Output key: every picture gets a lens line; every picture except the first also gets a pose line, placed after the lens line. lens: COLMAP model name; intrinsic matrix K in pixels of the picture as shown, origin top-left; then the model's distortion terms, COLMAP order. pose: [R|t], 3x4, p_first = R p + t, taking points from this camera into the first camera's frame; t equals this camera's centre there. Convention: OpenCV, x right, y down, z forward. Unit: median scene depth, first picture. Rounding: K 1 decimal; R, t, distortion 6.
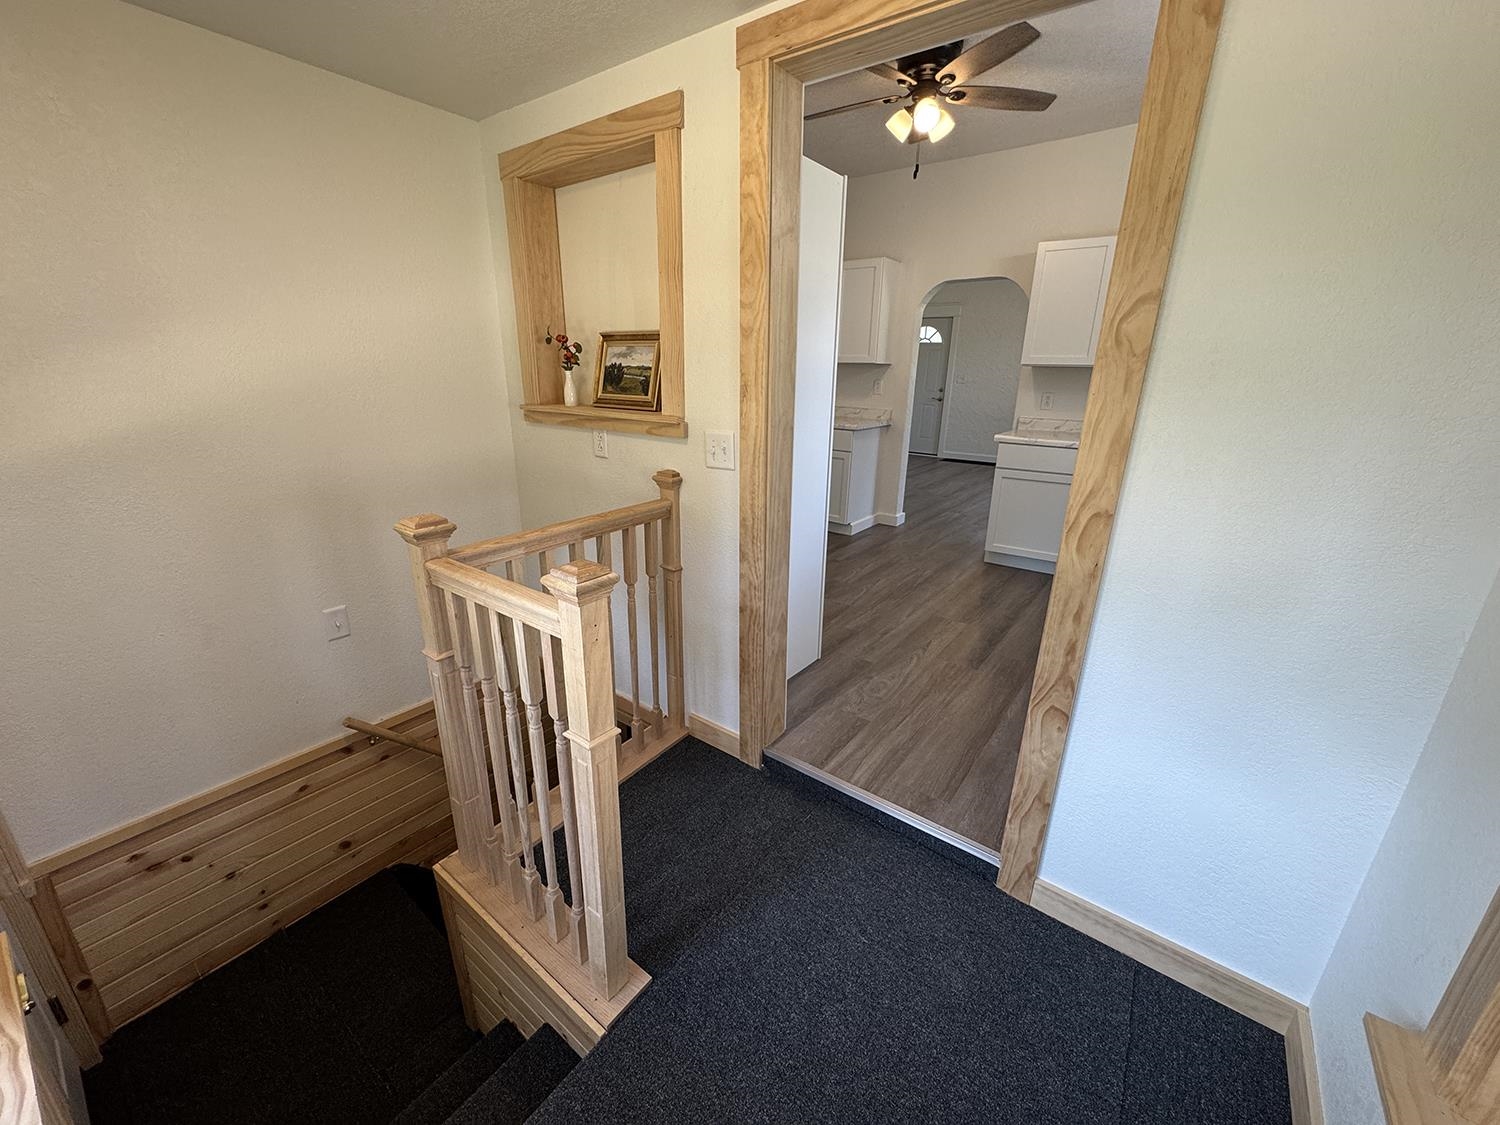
lens RADIAL K [[599.4, 0, 747.6], [0, 599.4, 560.2], [0, 0, 1]] dist [0.001020, 0.000468]
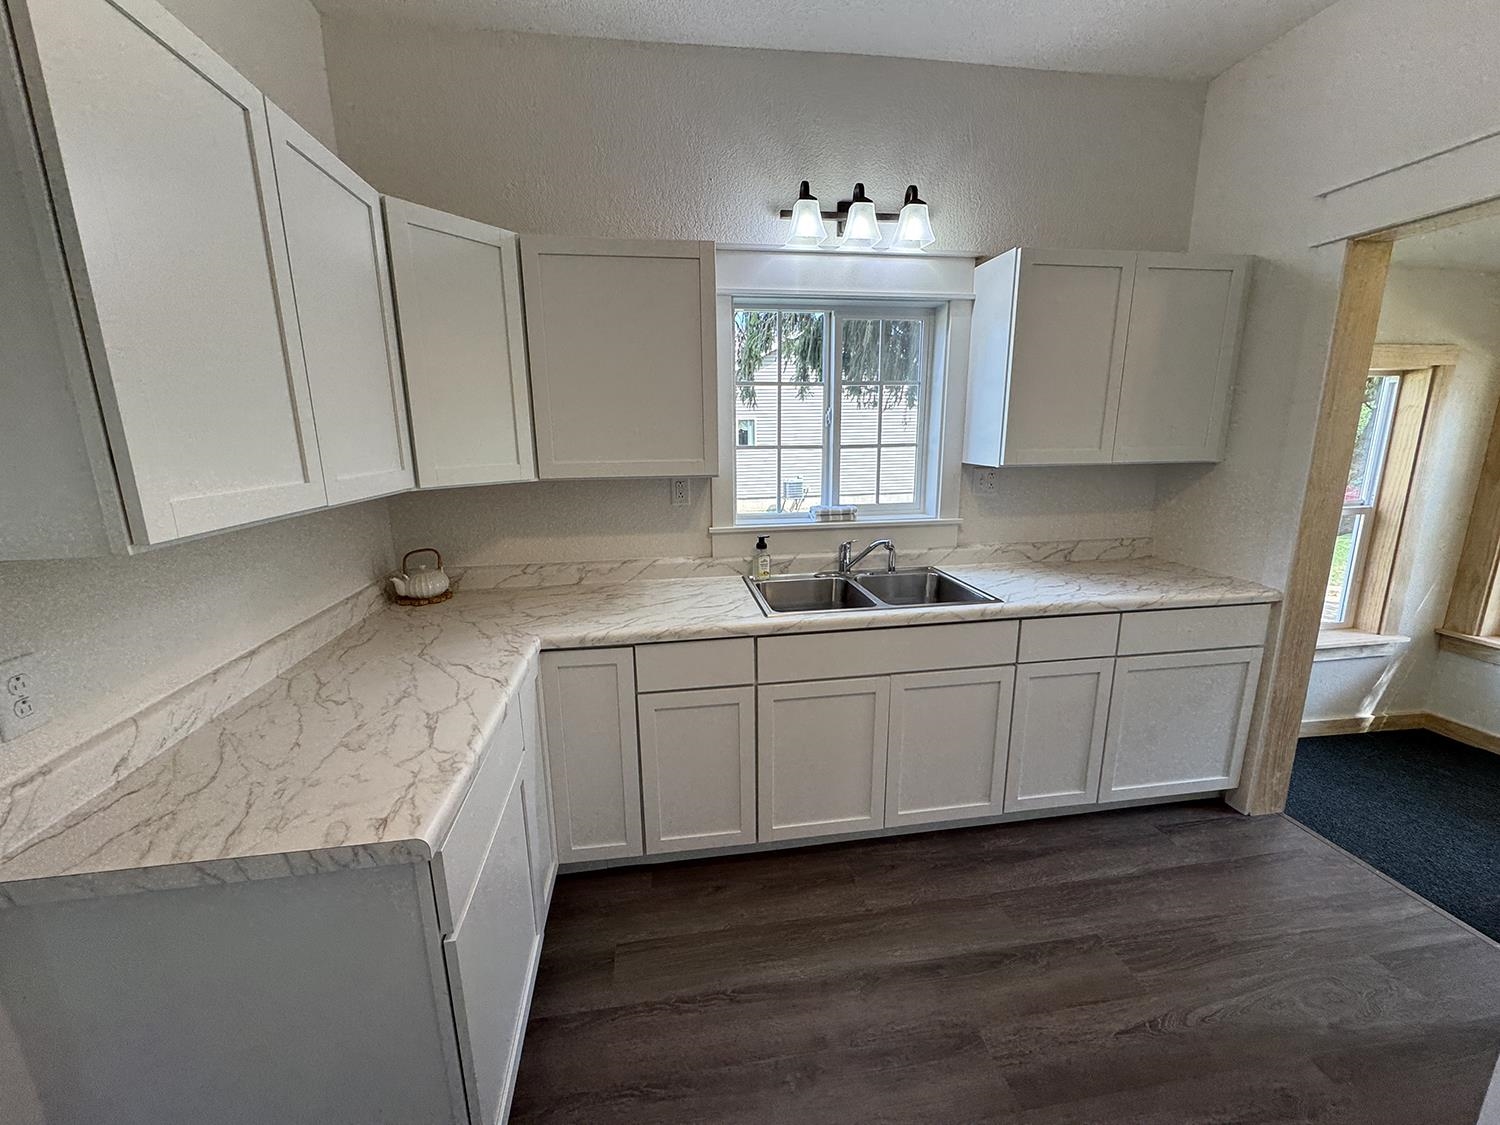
lens RADIAL K [[599.4, 0, 747.6], [0, 599.4, 560.2], [0, 0, 1]] dist [0.001020, 0.000468]
pose [[-0.714670, -0.152410, 0.682655, 0.148986], [0.219981, 0.877473, 0.426203, -0.292951], [-0.663969, 0.454765, -0.593577, 0.798176]]
